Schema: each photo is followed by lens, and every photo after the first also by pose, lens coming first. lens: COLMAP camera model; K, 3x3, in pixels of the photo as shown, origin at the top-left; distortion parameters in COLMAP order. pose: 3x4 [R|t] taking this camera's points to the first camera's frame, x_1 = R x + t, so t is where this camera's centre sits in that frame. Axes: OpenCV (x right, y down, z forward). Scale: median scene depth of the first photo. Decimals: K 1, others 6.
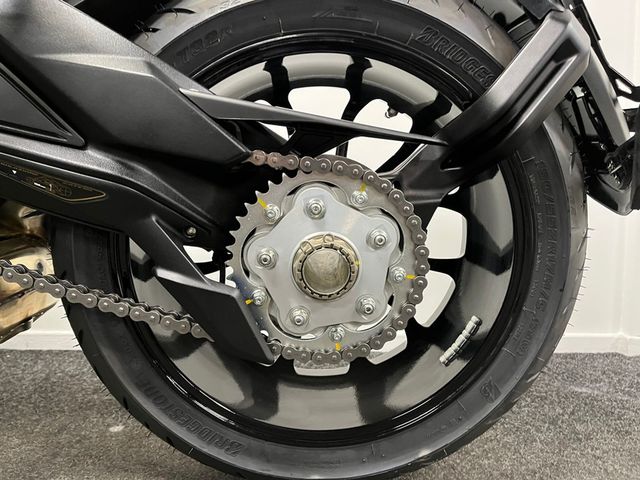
lens RADIAL K [[485.5, 0, 320.5], [0, 485.5, 239.0], [0, 0, 1]] dist [0.003631, -0.000025]
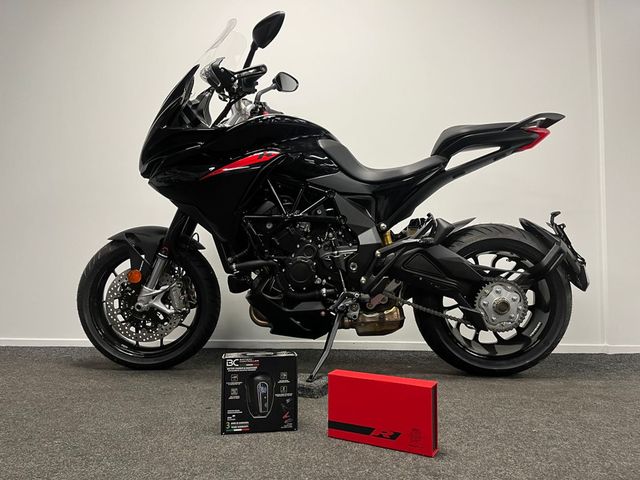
lens RADIAL K [[485.5, 0, 319.3], [0, 485.5, 239.8], [0, 0, 1]] dist [0.003631, -0.000025]
pose [[0.997690, -0.009656, -0.067245, -1.171076], [0.000777, 0.991404, -0.130835, 0.038659], [0.067930, 0.130480, 0.989121, -3.005200]]
